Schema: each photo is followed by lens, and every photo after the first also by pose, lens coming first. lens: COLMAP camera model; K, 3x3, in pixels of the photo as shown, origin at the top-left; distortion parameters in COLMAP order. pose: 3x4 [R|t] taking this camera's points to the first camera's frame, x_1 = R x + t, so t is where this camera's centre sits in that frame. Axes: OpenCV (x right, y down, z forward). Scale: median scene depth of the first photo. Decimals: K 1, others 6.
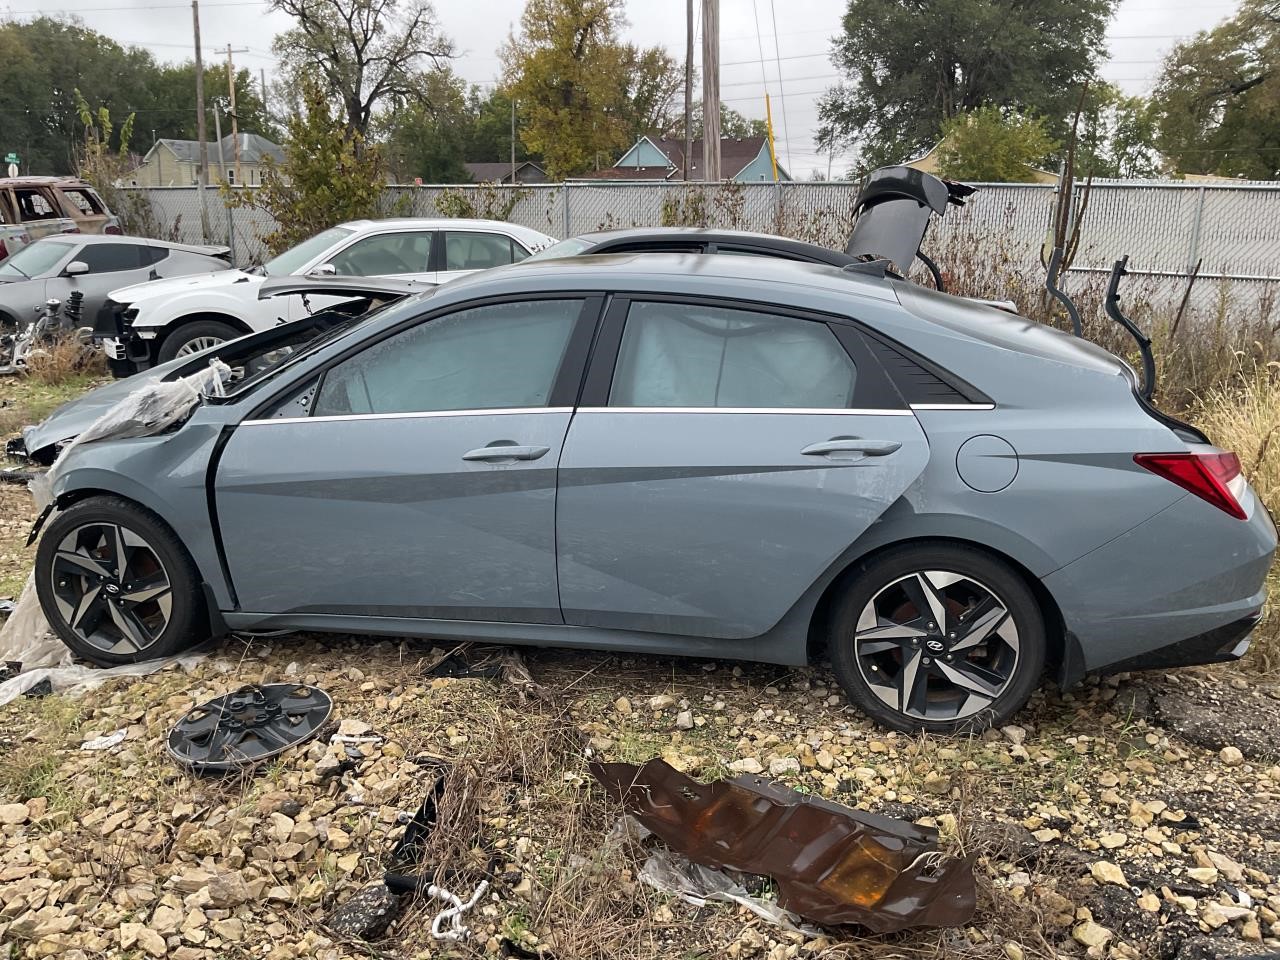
lens RADIAL K [[1089.1, 0, 640.0], [0, 1089.1, 480.0], [0, 0, 1]] dist [0.076383, -0.136007]
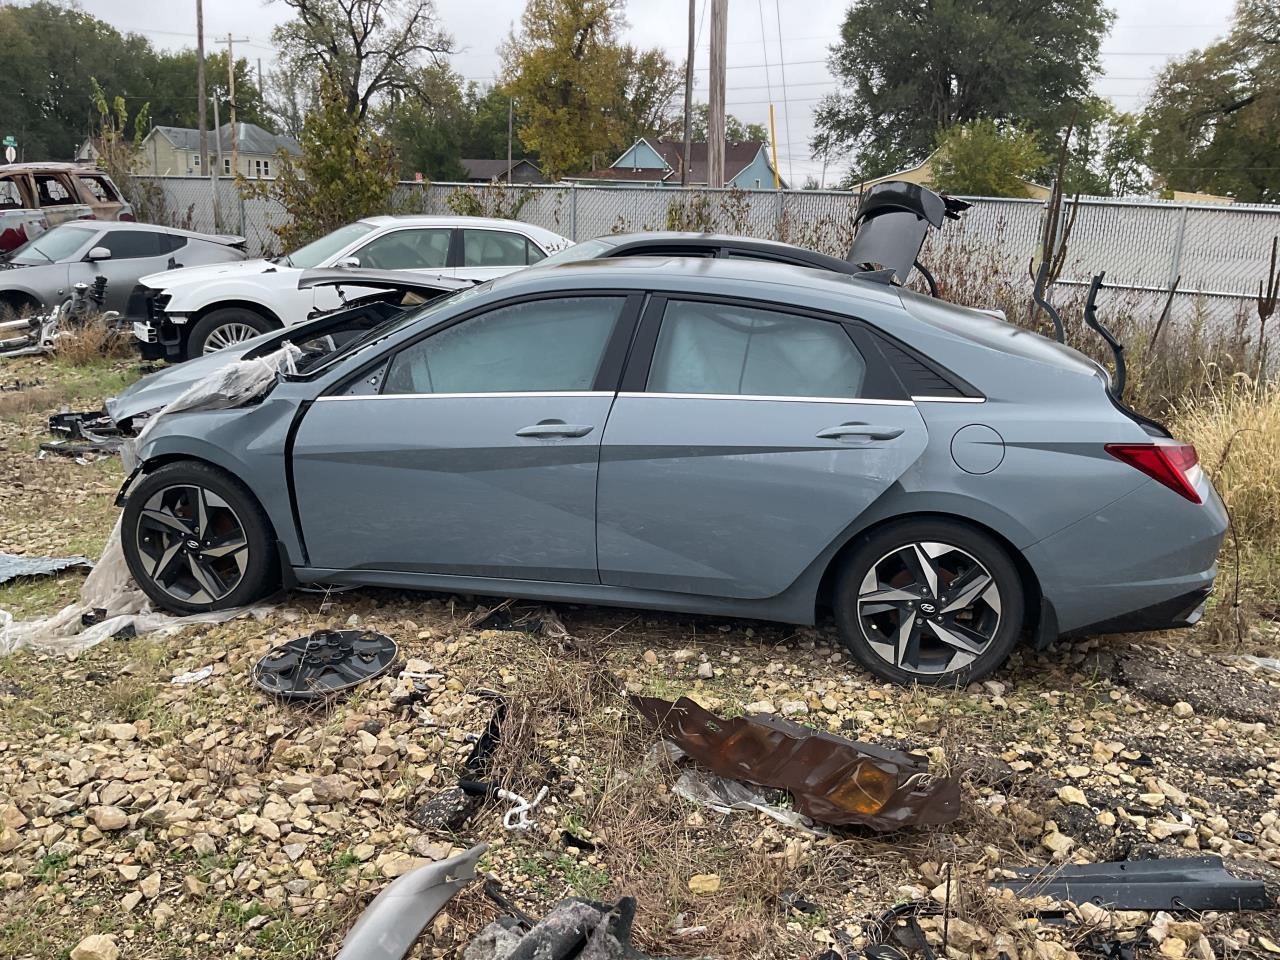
lens RADIAL K [[1089.1, 0, 640.0], [0, 1089.1, 480.0], [0, 0, 1]] dist [0.076383, -0.136007]
pose [[0.999587, 0.025775, 0.012699, -0.044783], [-0.025768, 0.999668, -0.000652, 0.023745], [-0.012712, 0.000324, 0.999919, -0.126835]]
